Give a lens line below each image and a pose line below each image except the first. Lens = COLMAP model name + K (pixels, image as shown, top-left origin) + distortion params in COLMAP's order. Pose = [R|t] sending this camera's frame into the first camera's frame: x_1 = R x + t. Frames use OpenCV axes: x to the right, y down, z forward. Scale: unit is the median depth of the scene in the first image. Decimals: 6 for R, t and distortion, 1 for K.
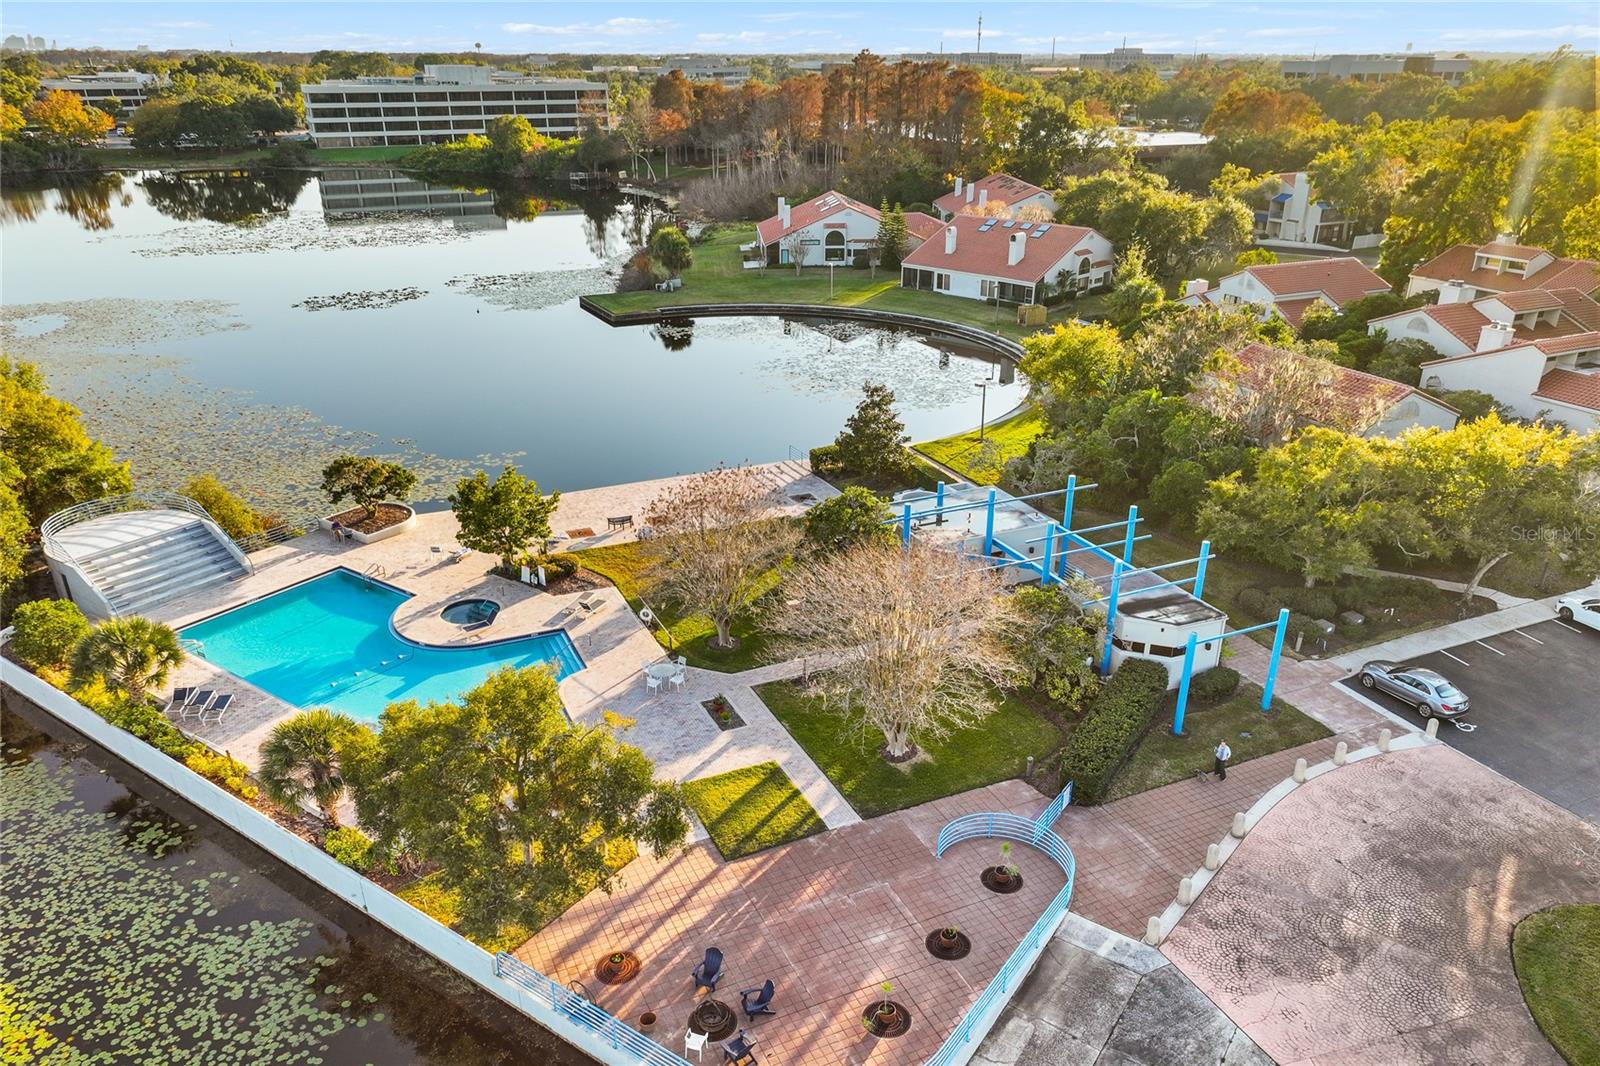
lens RADIAL K [[1130.8, 0, 800.7], [0, 1130.8, 590.4], [0, 0, 1]] dist [0.003534, 0.001896]
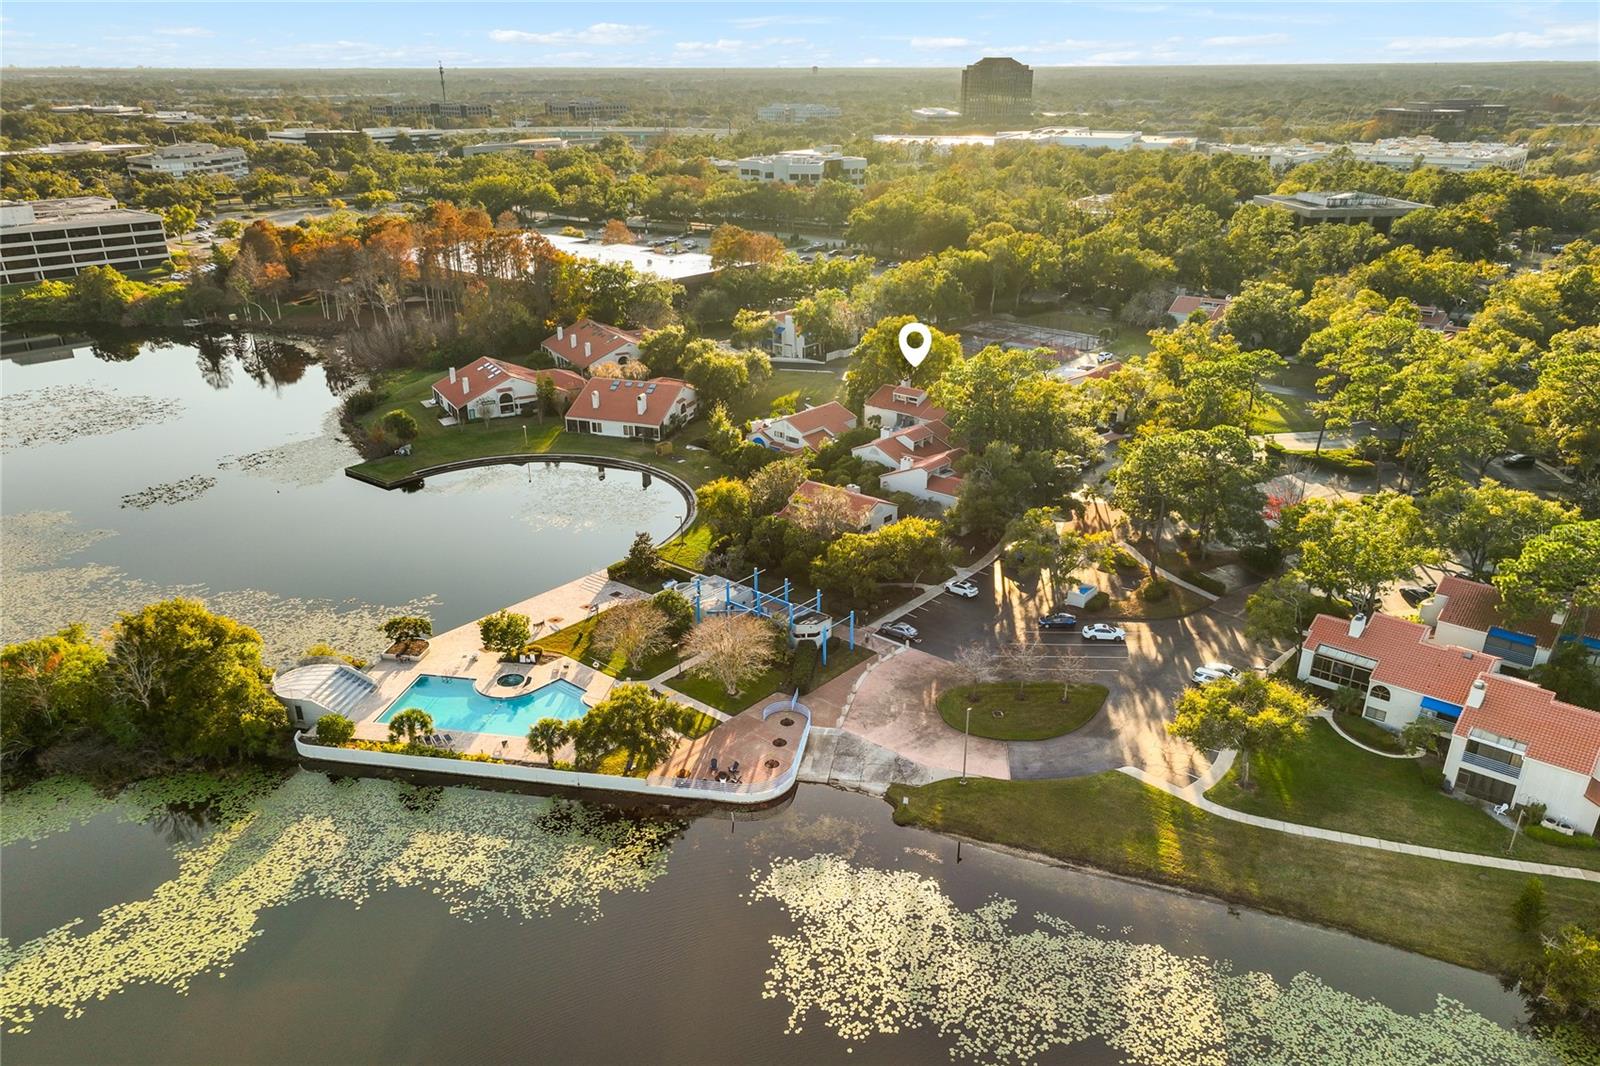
lens RADIAL K [[1130.8, 0, 800.7], [0, 1130.8, 590.4], [0, 0, 1]] dist [0.003534, 0.001896]
pose [[0.904916, -0.180720, 0.385316, -0.562124], [0.183977, 0.982510, 0.028743, -0.104086], [-0.383771, 0.044880, 0.922337, -1.136872]]
